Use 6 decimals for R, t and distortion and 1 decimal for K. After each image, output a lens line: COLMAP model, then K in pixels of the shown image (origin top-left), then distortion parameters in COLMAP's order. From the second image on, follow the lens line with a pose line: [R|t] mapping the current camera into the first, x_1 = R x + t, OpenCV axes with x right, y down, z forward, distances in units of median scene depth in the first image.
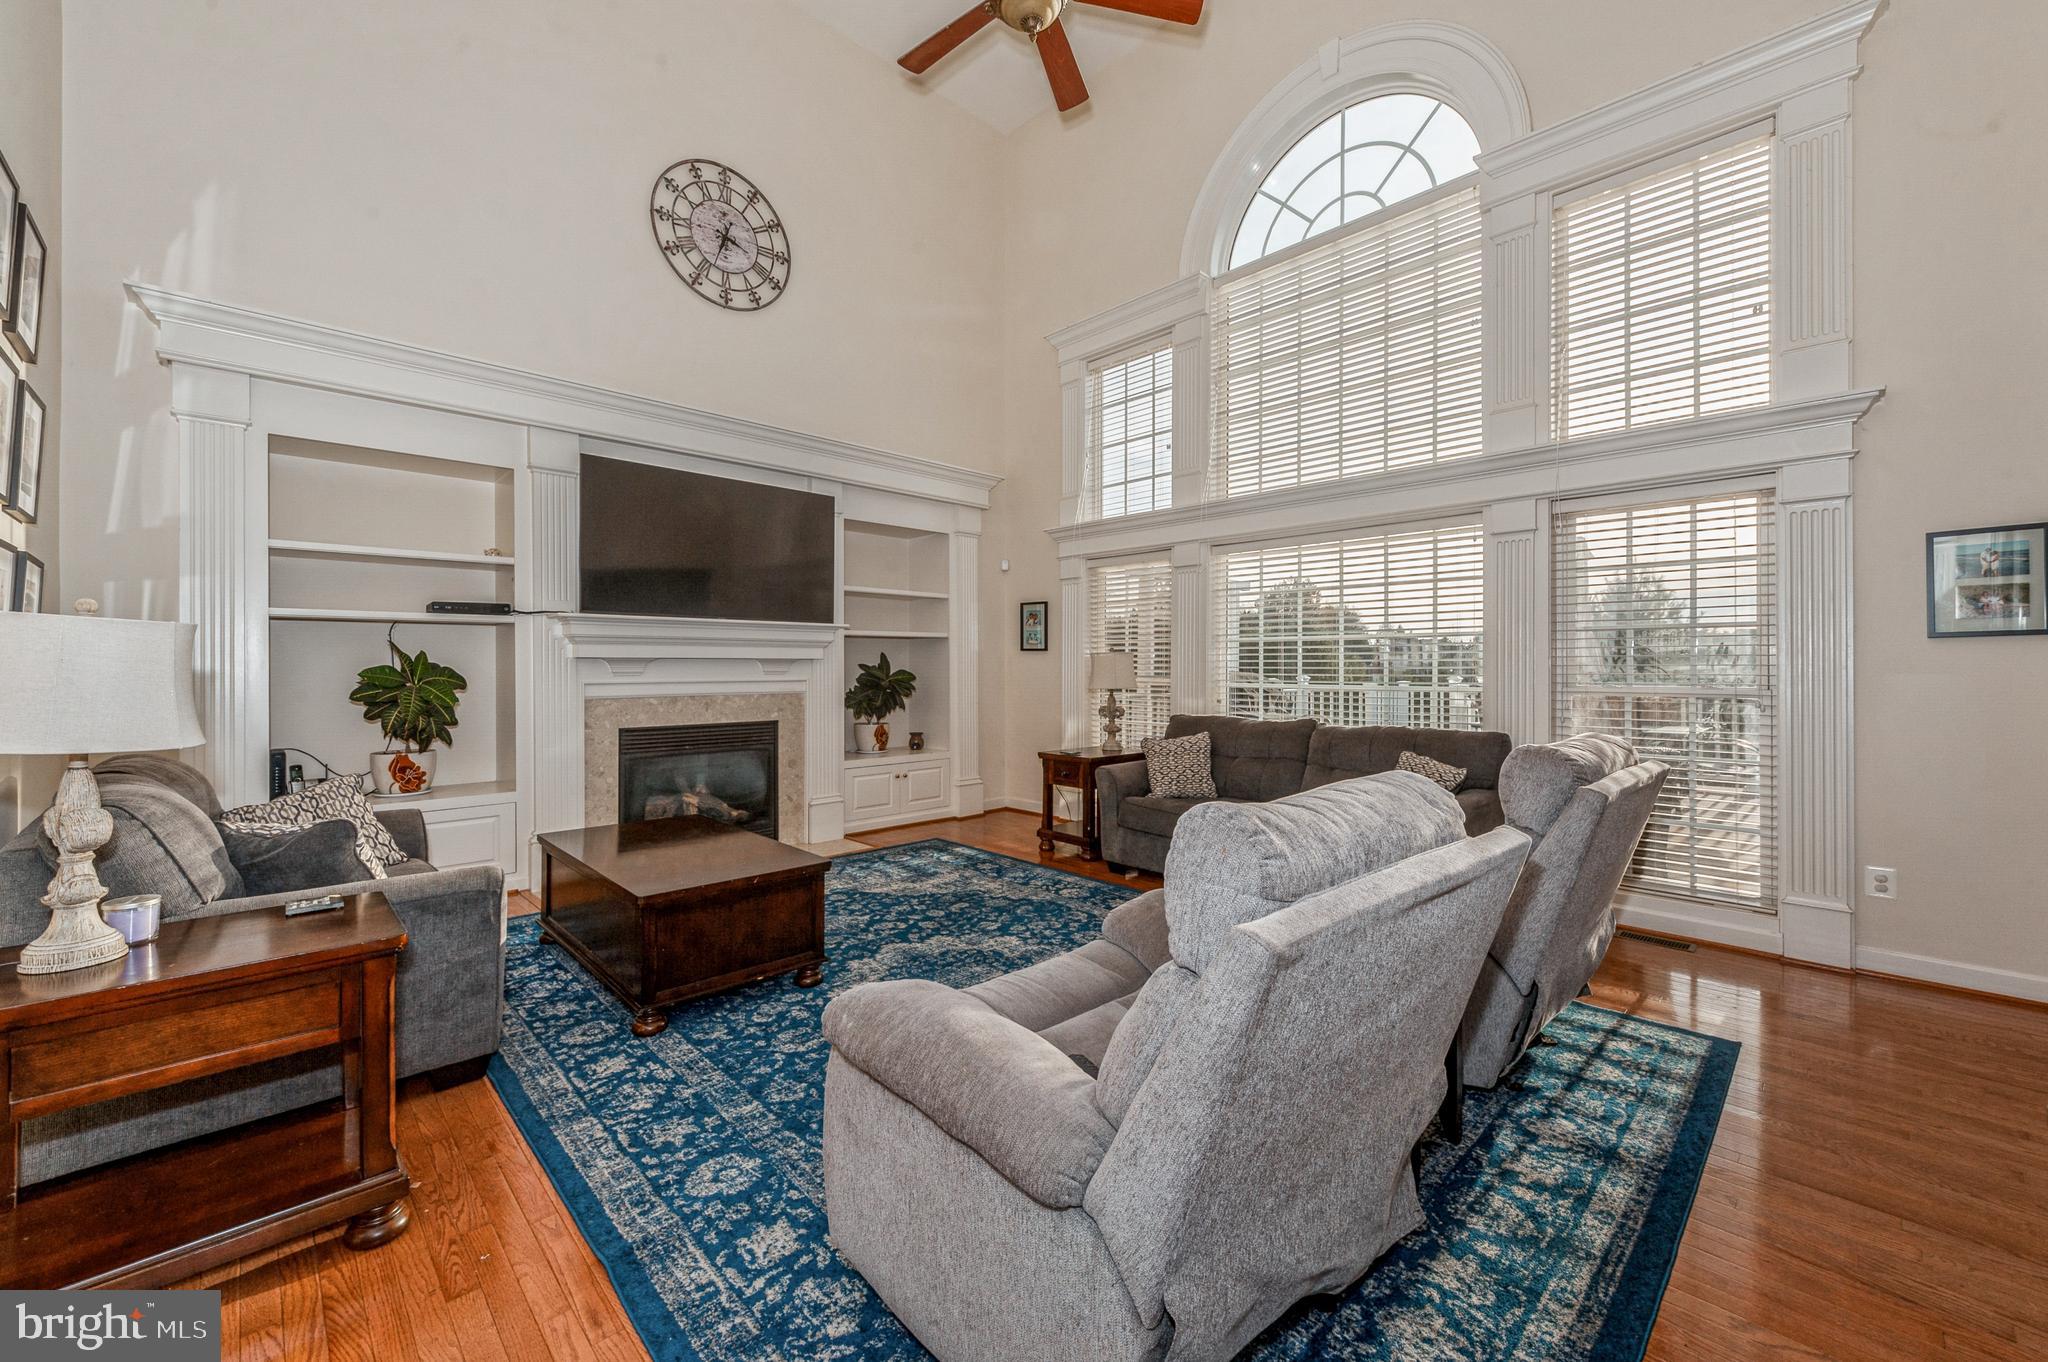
lens RADIAL K [[796.9, 0, 1026.9], [0, 796.9, 668.9], [0, 0, 1]] dist [0.002318, -0.000066]
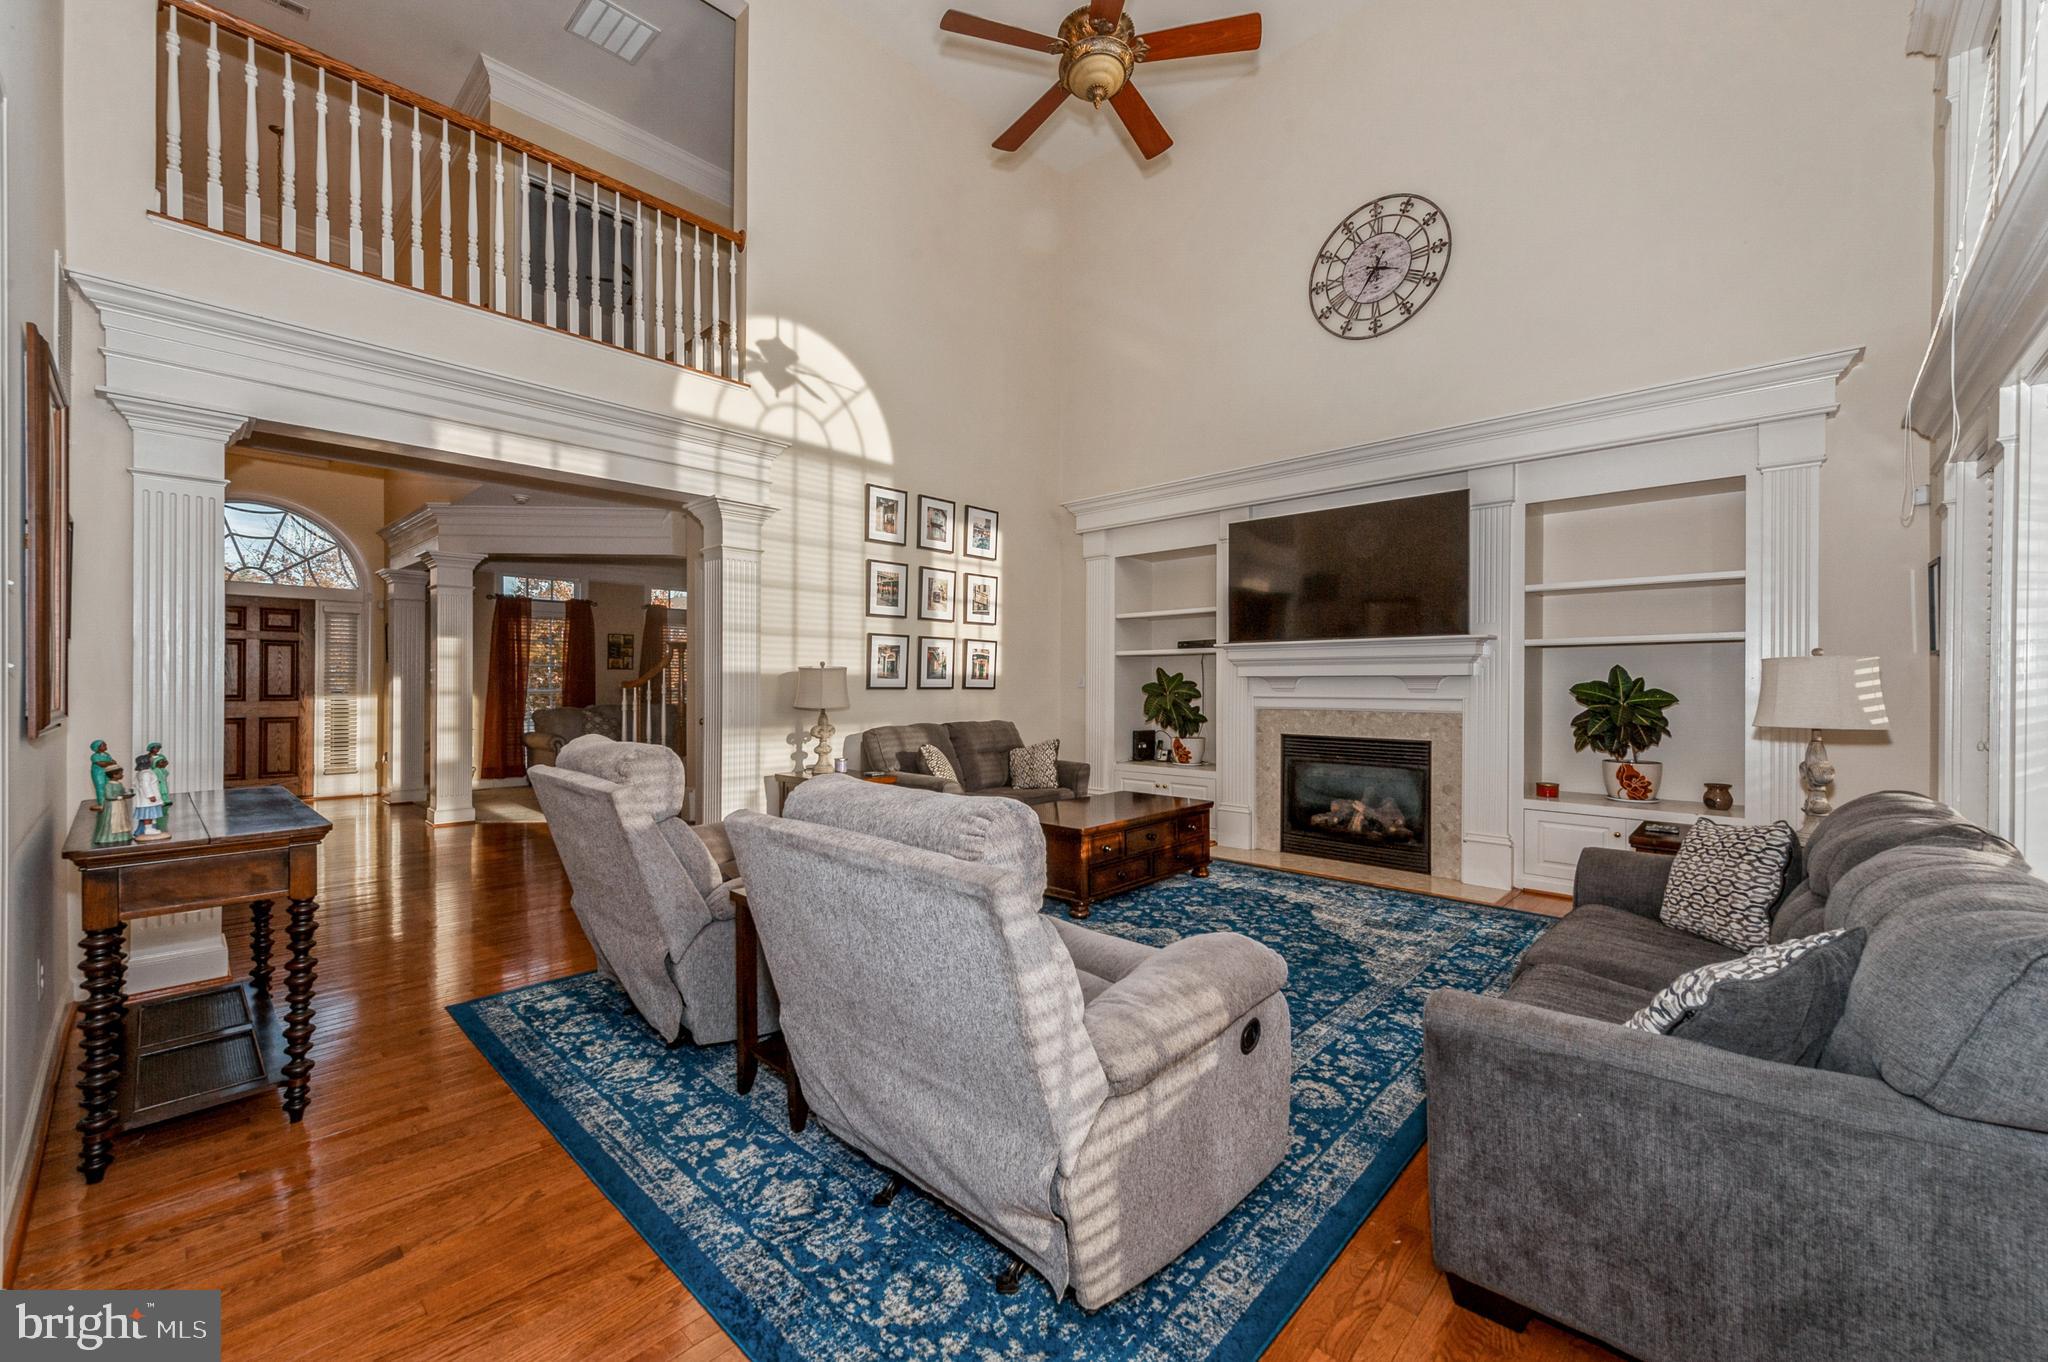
lens RADIAL K [[807.4, 0, 1028.1], [0, 807.4, 684.6], [0, 0, 1]] dist [0.008597, -0.000348]
pose [[0.055262, 0.002212, -0.998469, 0.715984], [-0.005246, 0.999984, 0.001925, -0.001705], [0.998458, 0.005132, 0.055272, 0.547616]]
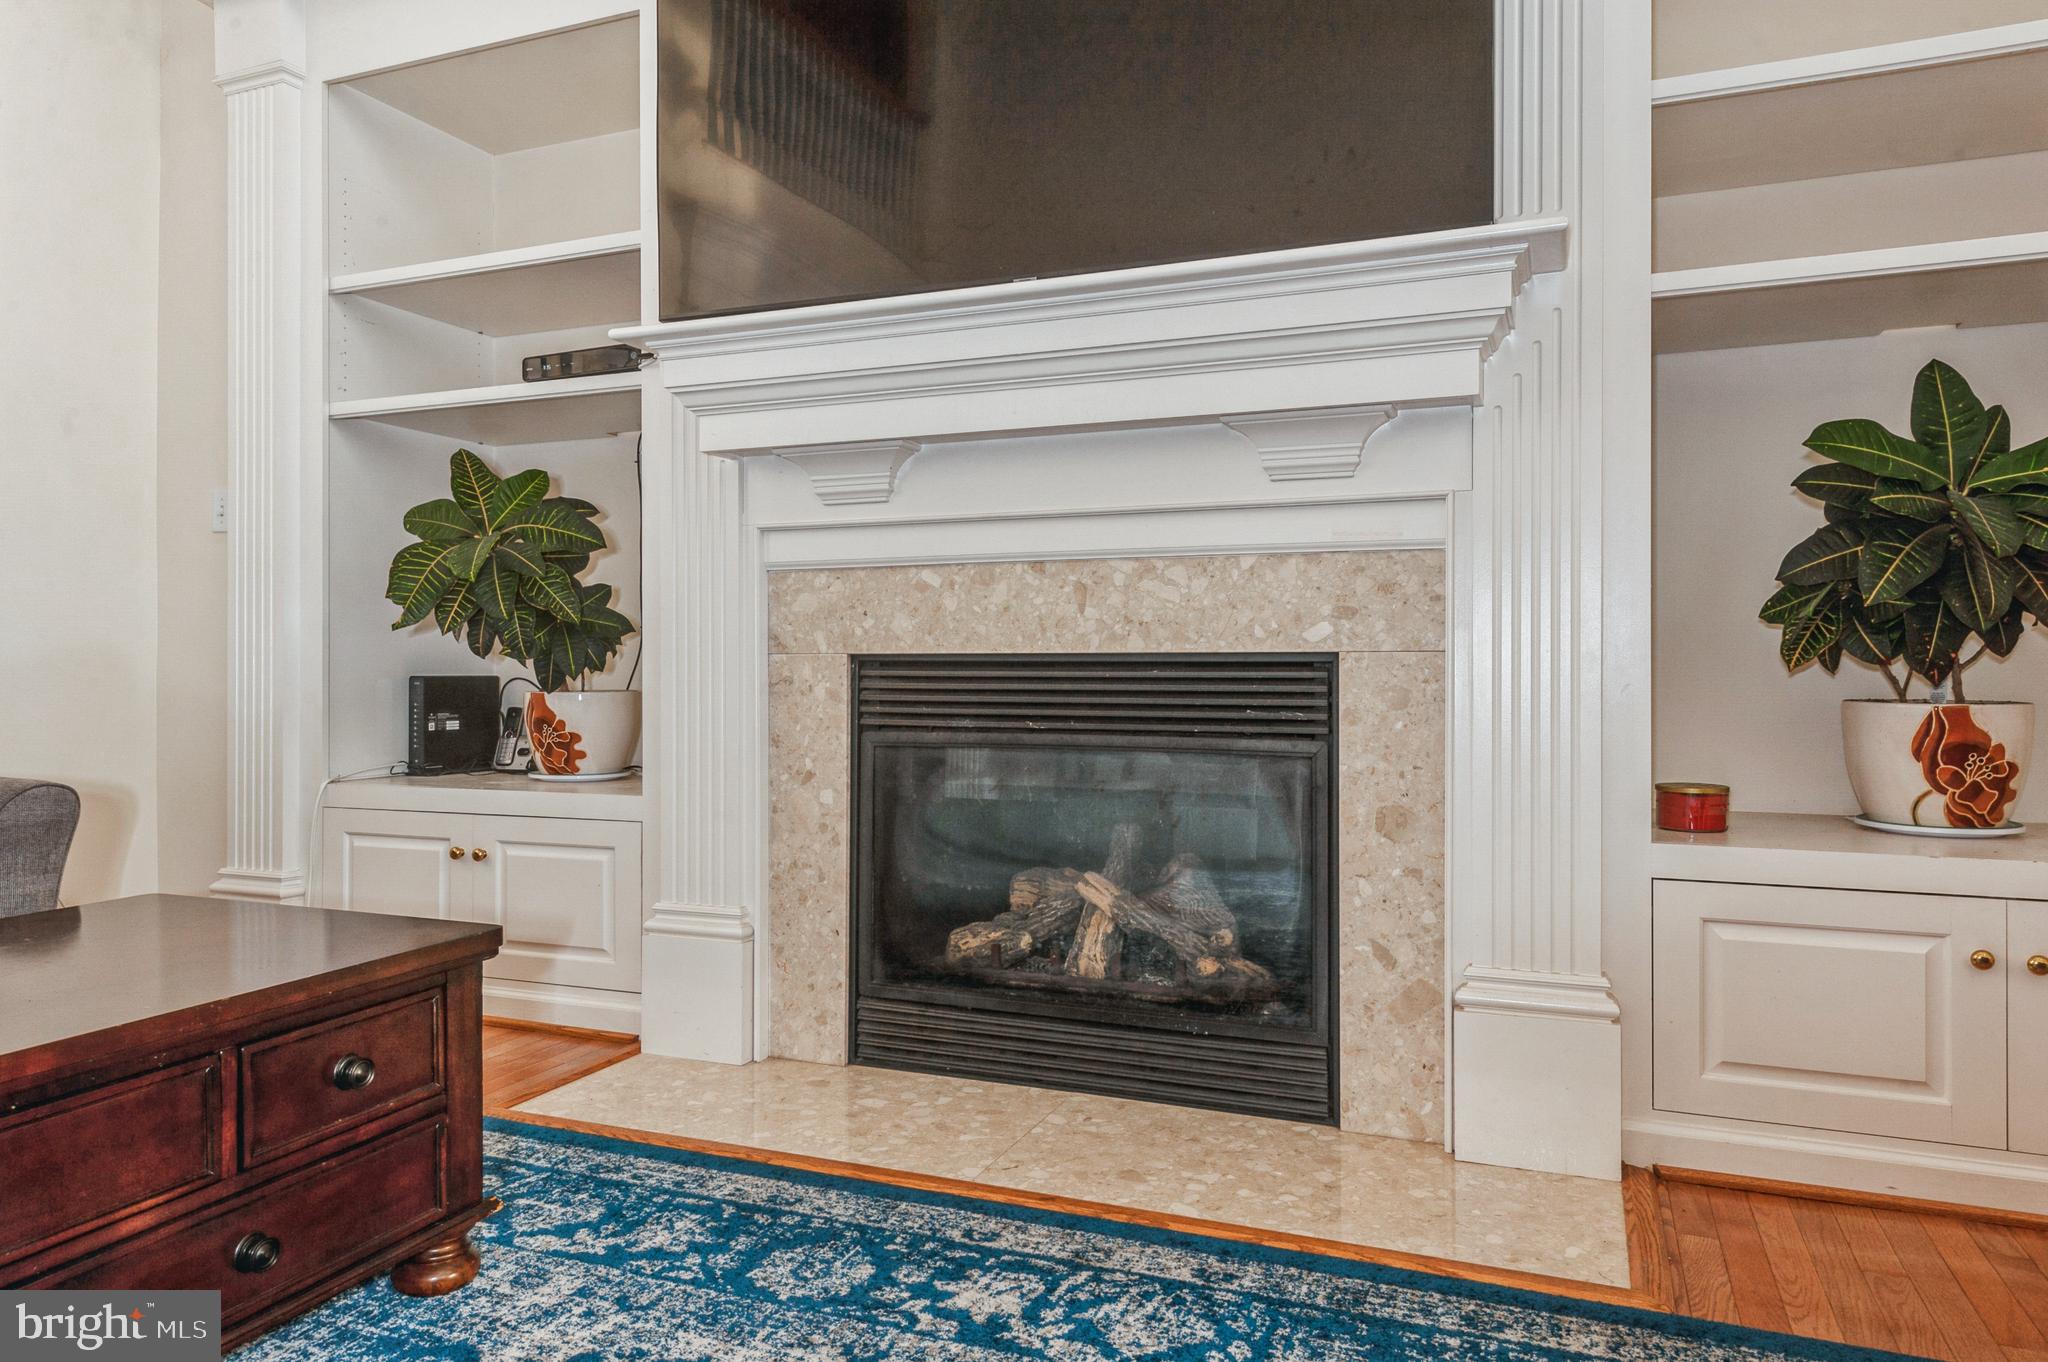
lens RADIAL K [[1345.5, 0, 1024.0], [0, 1345.5, 681.0], [0, 0, 1]] dist [-0.004486, -0.001997]
pose [[0.397404, 0.008276, -0.917606, 0.064828], [-0.003142, 0.999966, 0.007658, 0.082859], [0.917638, -0.000160, 0.397417, 0.844260]]
